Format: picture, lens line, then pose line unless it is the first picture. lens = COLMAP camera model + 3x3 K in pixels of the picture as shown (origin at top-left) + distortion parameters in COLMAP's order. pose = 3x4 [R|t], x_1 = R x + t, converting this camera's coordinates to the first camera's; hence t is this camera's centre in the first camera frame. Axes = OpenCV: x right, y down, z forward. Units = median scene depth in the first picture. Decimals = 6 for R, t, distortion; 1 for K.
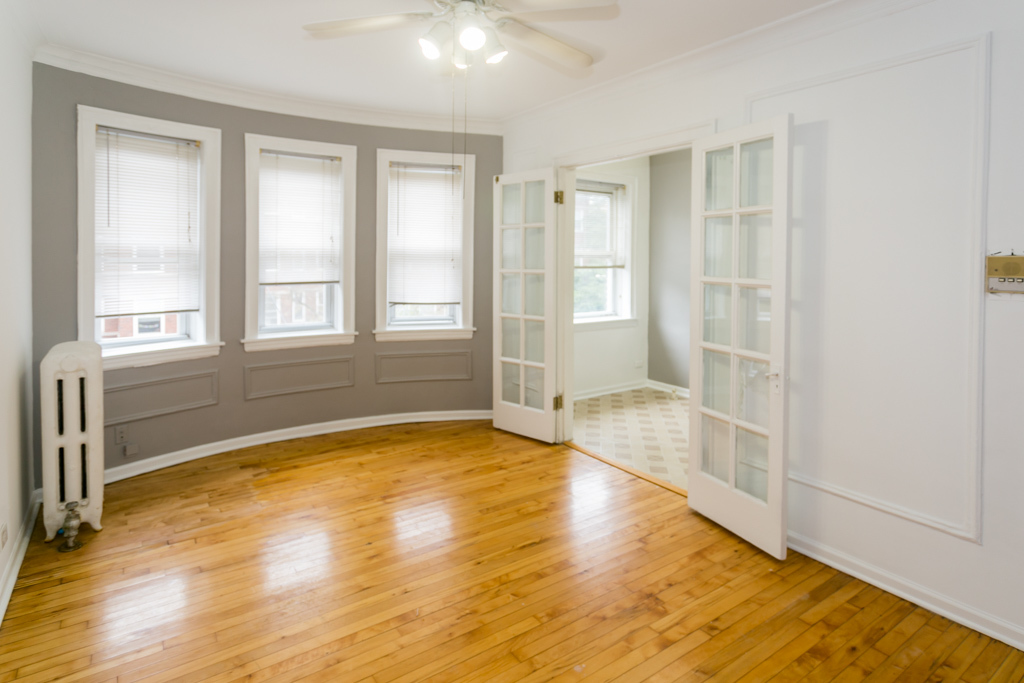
lens RADIAL K [[555.9, 0, 506.8], [0, 555.9, 278.7], [0, 0, 1]] dist [-0.002749, 0.004379]
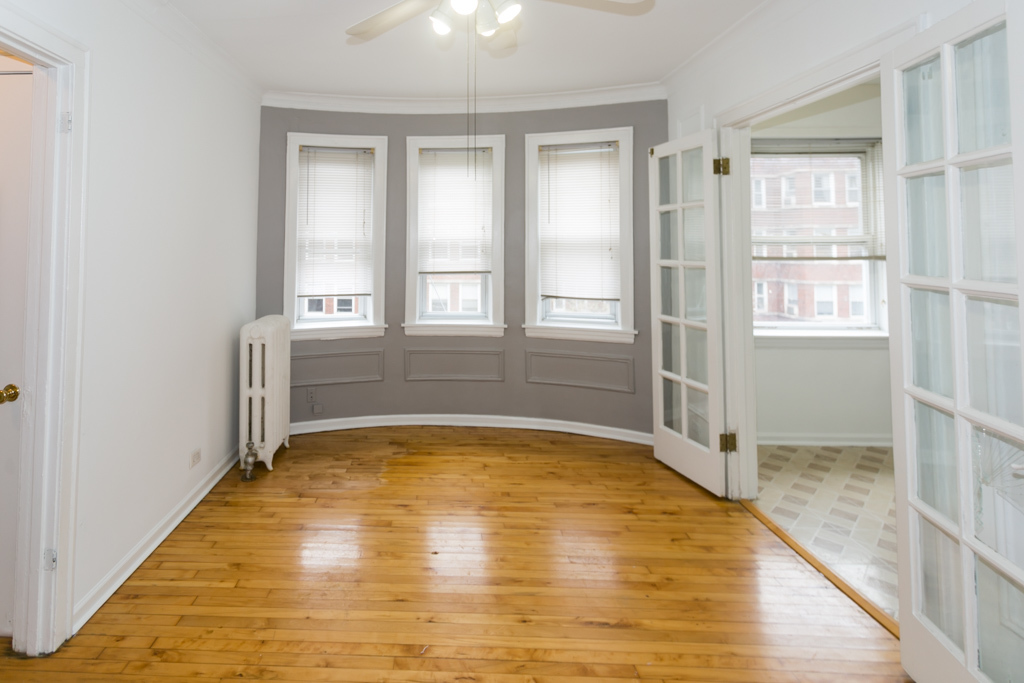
lens RADIAL K [[555.9, 0, 387.4], [0, 555.9, 229.8], [0, 0, 1]] dist [-0.002749, 0.004379]
pose [[0.790752, -0.027176, -0.611534, 0.189404], [-0.015318, 0.997823, -0.064149, -0.004042], [0.611945, 0.060094, 0.788614, 0.123102]]
